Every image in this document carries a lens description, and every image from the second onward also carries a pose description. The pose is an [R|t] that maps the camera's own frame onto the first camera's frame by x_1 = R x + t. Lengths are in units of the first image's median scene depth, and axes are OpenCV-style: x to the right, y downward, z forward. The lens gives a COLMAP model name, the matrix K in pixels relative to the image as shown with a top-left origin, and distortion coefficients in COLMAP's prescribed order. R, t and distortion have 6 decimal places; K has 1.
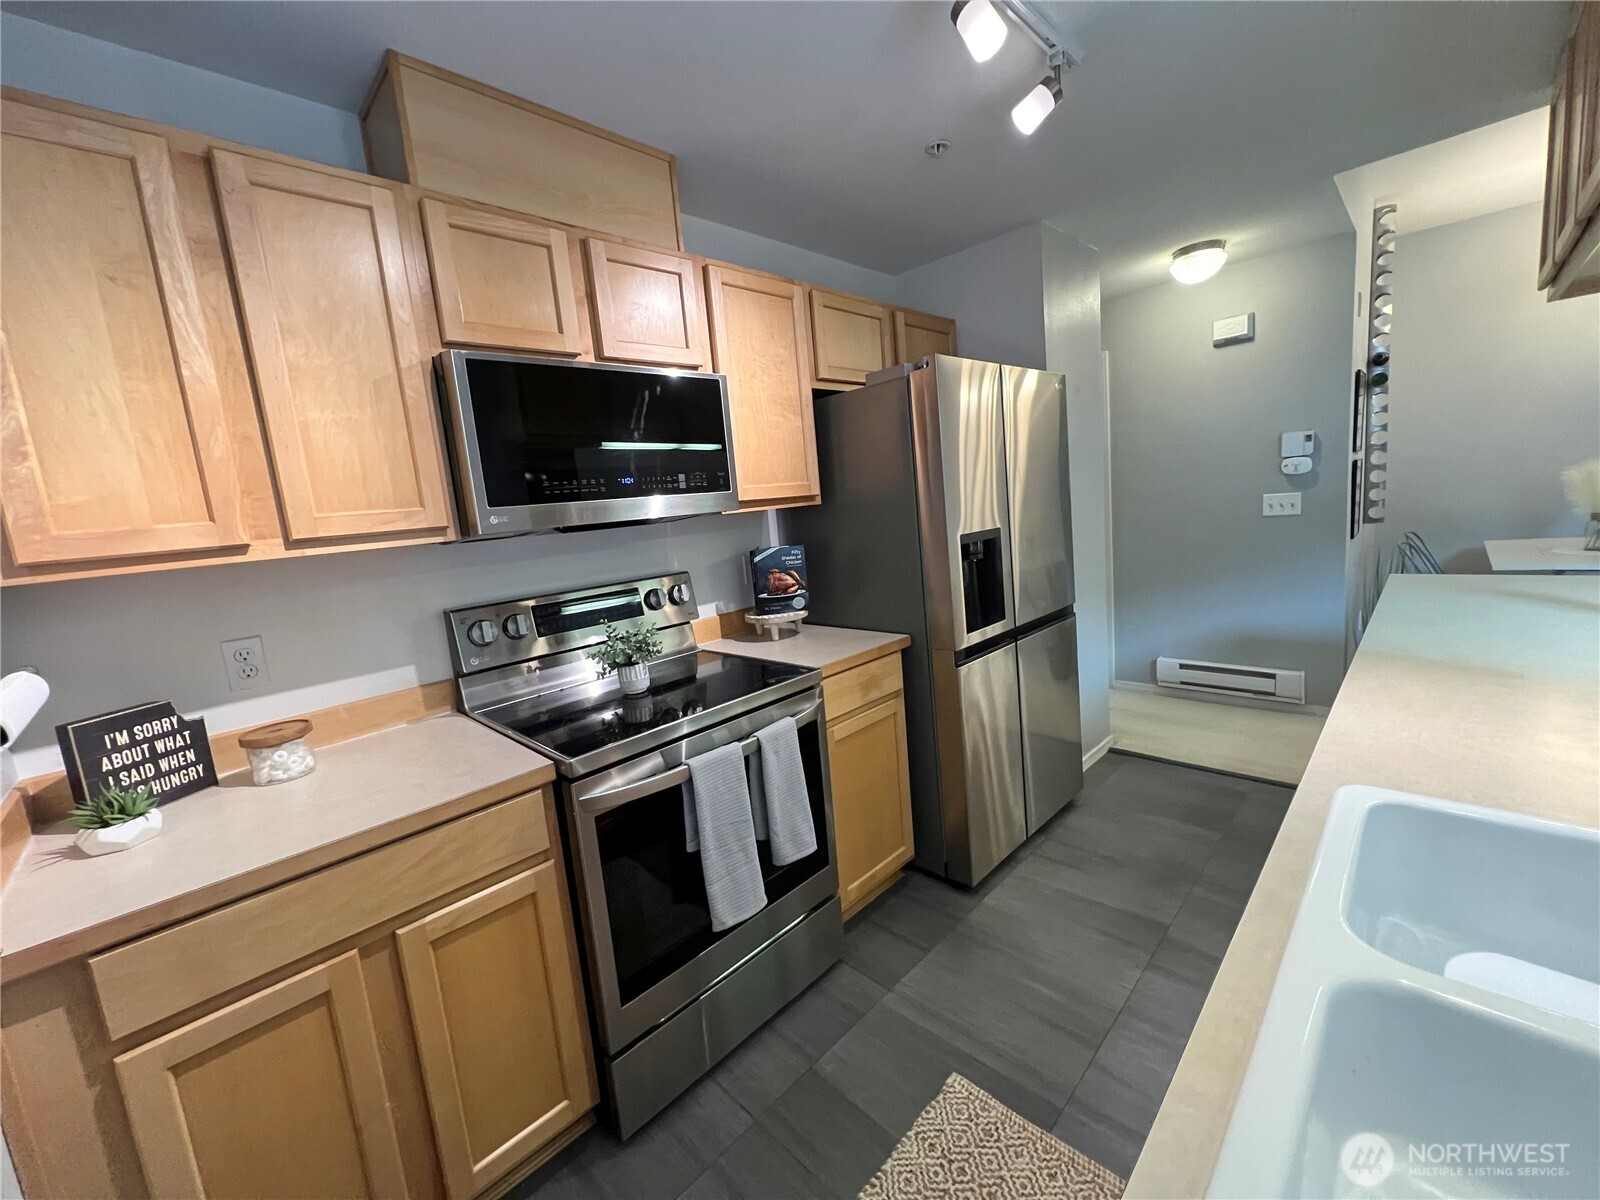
lens RADIAL K [[639.3, 0, 793.9], [0, 639.3, 598.1], [0, 0, 1]] dist [-0.000478, 0.000074]
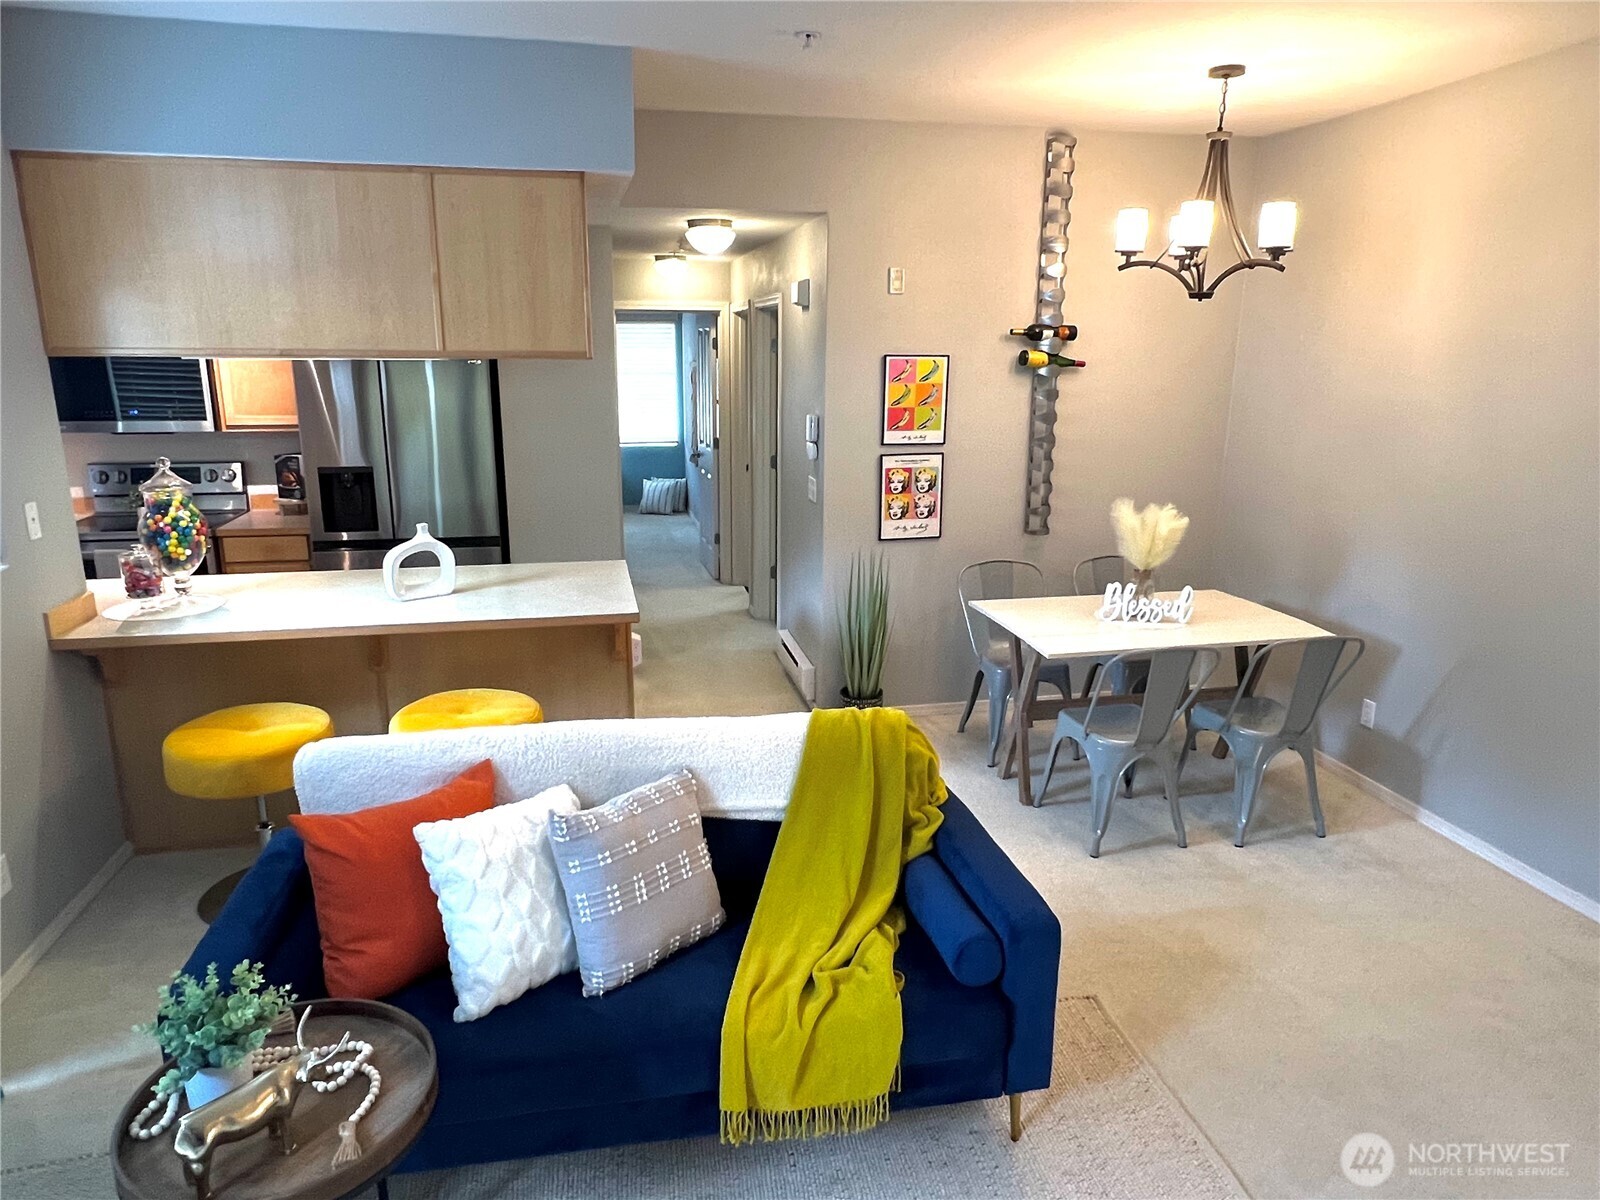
lens RADIAL K [[1024.1, 0, 792.9], [0, 1024.1, 602.9], [0, 0, 1]] dist [-0.000522, -0.000678]
pose [[0.831184, 0.230344, -0.506038, 2.571725], [-0.163076, 0.971116, 0.174185, -0.403505], [0.531544, -0.062257, 0.844740, -0.500364]]
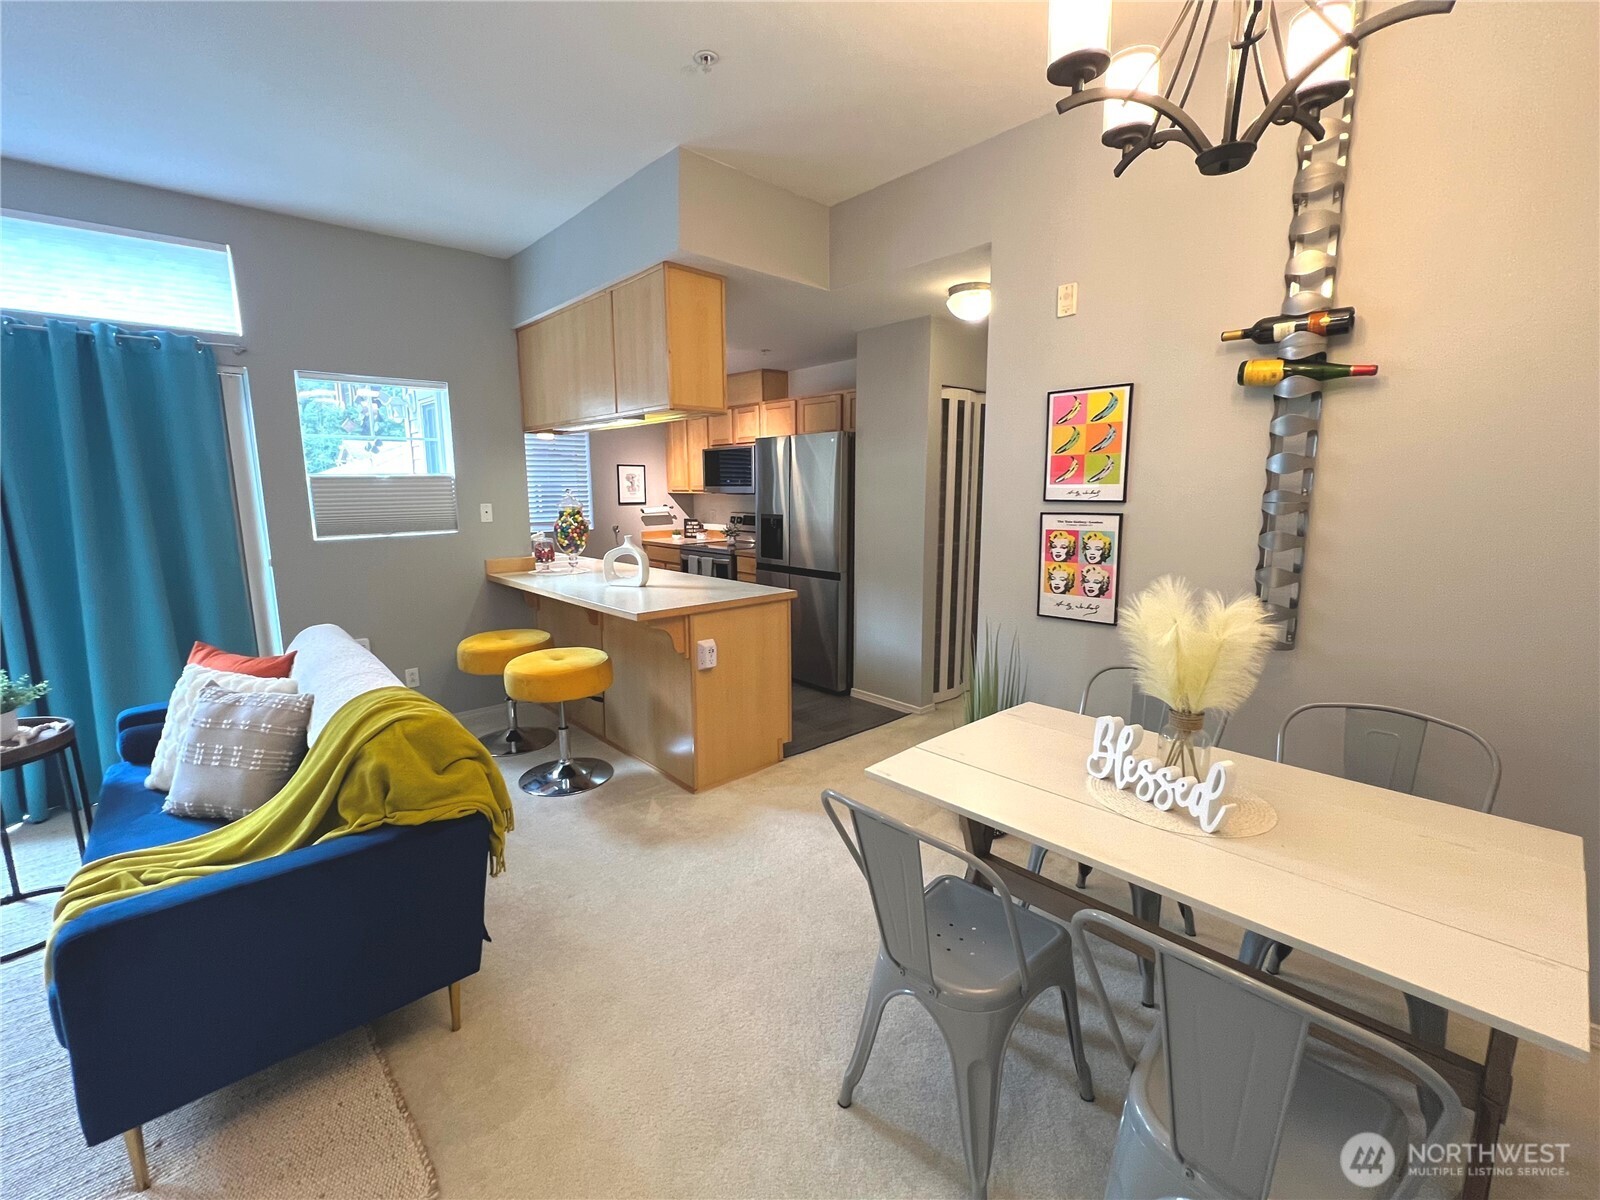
lens RADIAL K [[692.9, 0, 792.5], [0, 692.9, 598.2], [0, 0, 1]] dist [0.000130, 0.000063]
pose [[-0.048922, 0.253887, -0.965996, 2.823892], [-0.134362, 0.956690, 0.258246, -0.480965], [0.989724, 0.142427, -0.012691, 1.212988]]
